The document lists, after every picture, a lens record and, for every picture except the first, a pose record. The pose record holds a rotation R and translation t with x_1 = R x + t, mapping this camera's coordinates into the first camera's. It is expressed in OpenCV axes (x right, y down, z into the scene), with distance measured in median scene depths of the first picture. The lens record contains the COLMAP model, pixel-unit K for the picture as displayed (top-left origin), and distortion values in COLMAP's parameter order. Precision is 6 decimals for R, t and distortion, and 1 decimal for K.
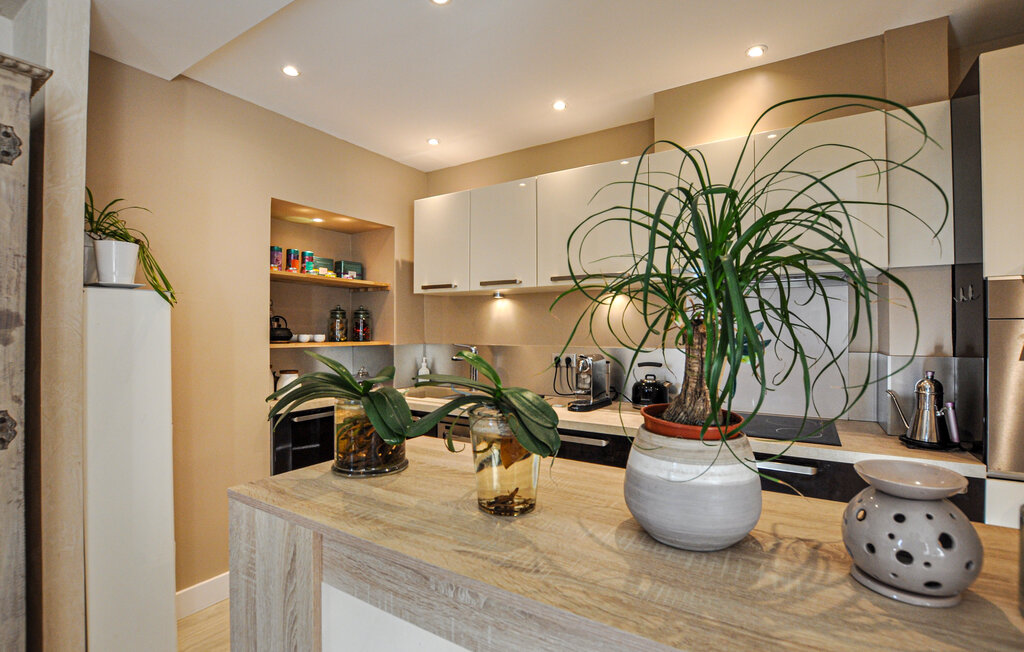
lens RADIAL K [[446.3, 0, 516.0], [0, 446.3, 320.0], [0, 0, 1]] dist [-0.023924, -0.000132]
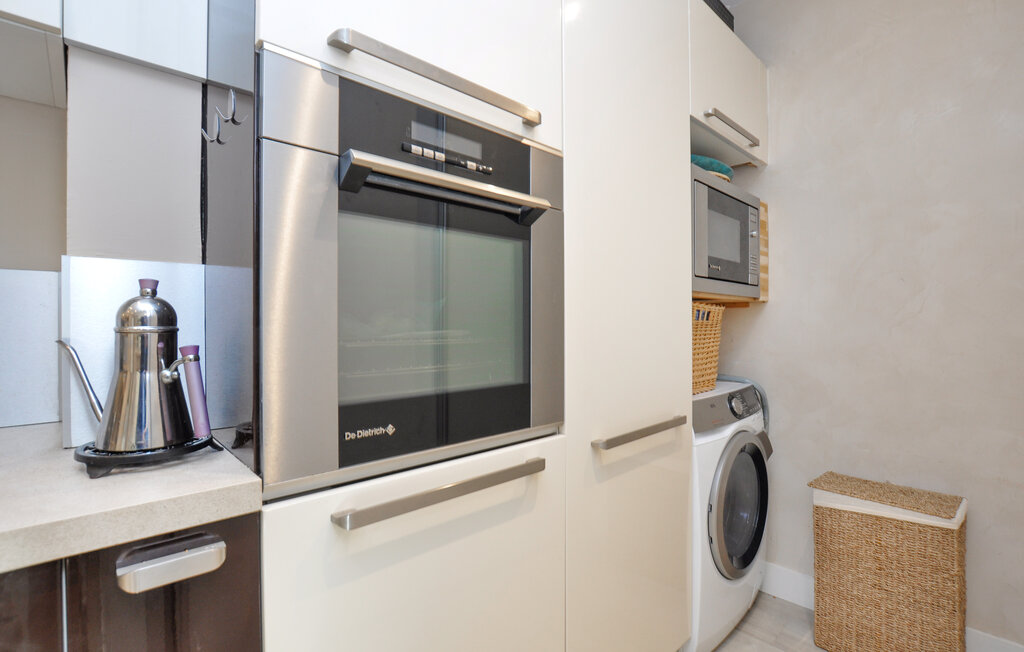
lens RADIAL K [[446.3, 0, 516.0], [0, 446.3, 320.0], [0, 0, 1]] dist [-0.023924, -0.000132]
pose [[0.213608, -0.002248, 0.976917, 0.701372], [-0.005461, 0.999979, 0.003495, 0.177849], [-0.976904, -0.006081, 0.213592, 0.648309]]
